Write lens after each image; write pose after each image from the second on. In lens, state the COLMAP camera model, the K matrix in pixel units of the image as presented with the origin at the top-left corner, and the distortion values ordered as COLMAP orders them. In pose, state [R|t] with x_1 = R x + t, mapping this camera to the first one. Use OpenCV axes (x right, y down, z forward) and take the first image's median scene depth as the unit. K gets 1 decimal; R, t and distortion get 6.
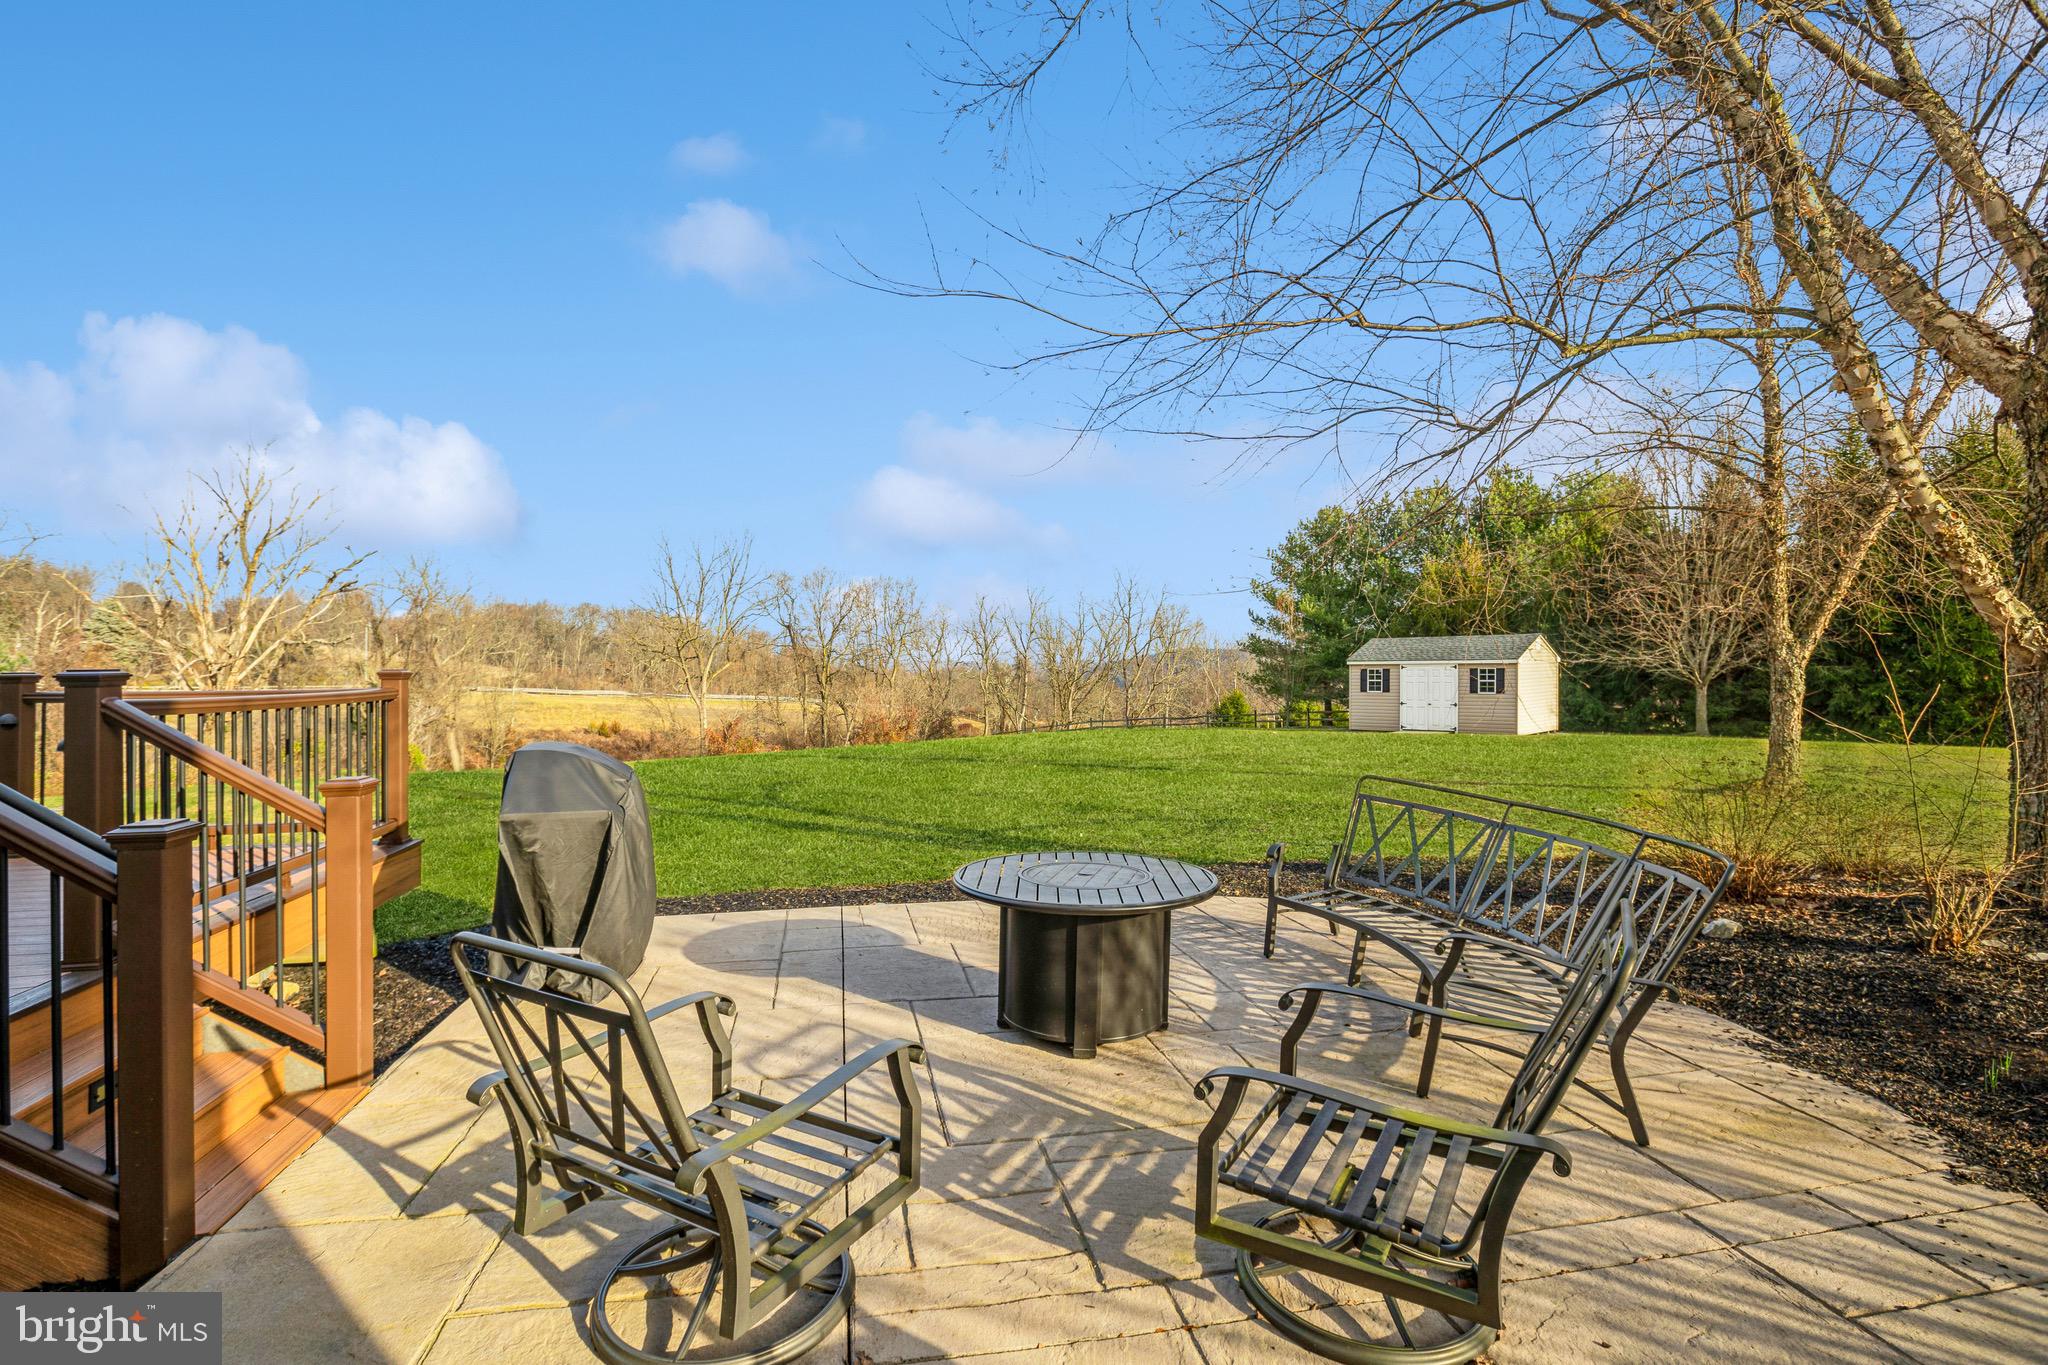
lens RADIAL K [[934.9, 0, 1011.3], [0, 934.9, 668.3], [0, 0, 1]] dist [-0.025800, 0.005442]
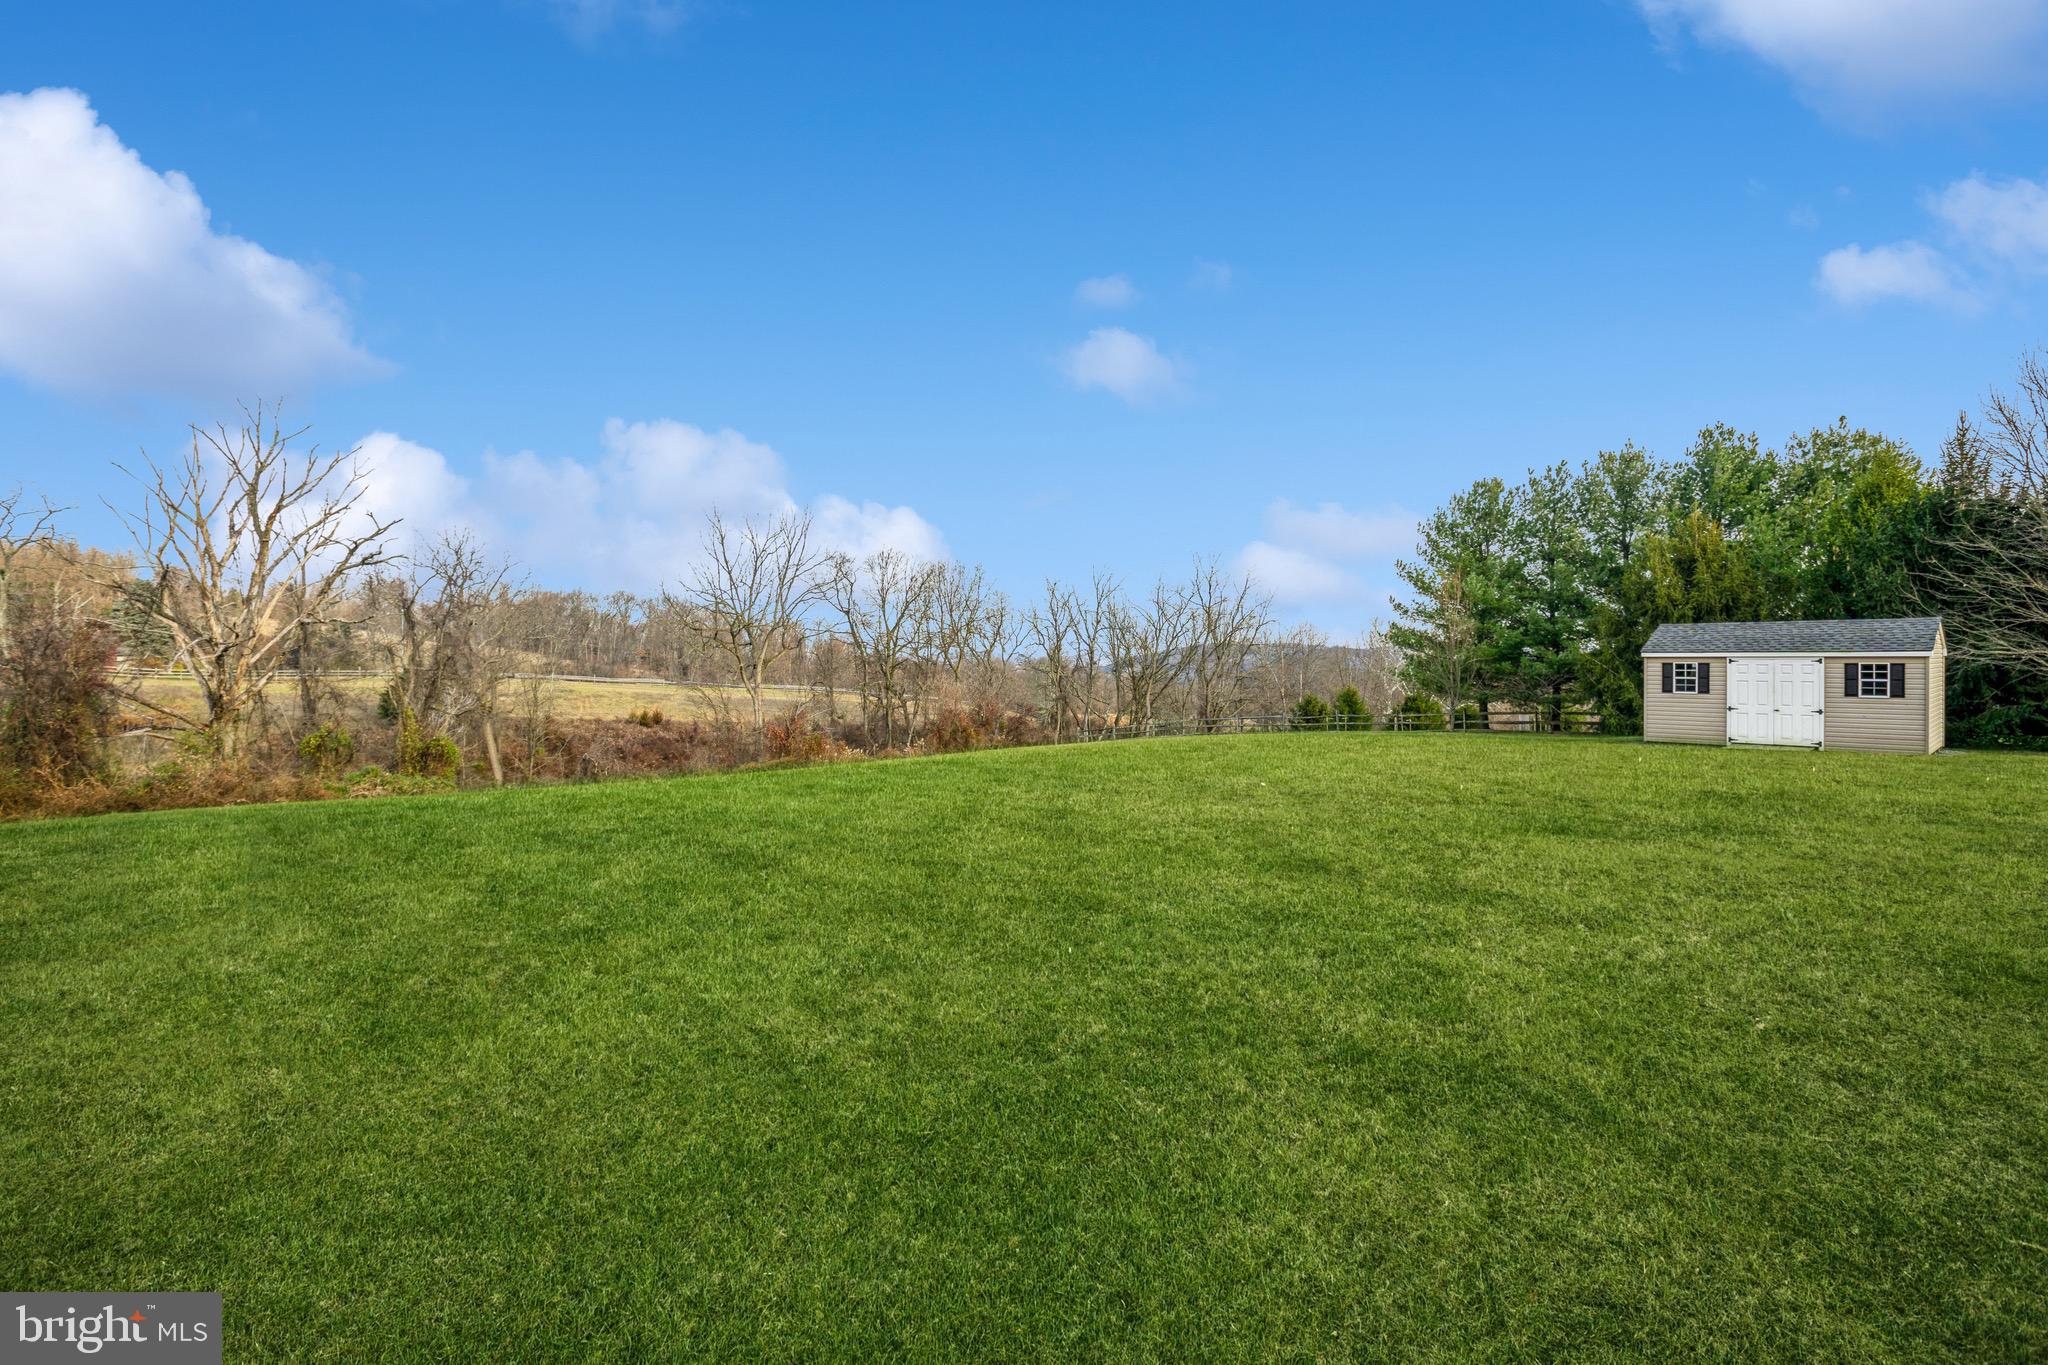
lens RADIAL K [[934.9, 0, 1038.3], [0, 934.9, 696.6], [0, 0, 1]] dist [-0.025800, 0.005442]
pose [[0.999900, 0.012280, -0.006975, -0.060061], [-0.012008, 0.999217, 0.037707, 0.002669], [0.007432, -0.037620, 0.999264, 0.098582]]
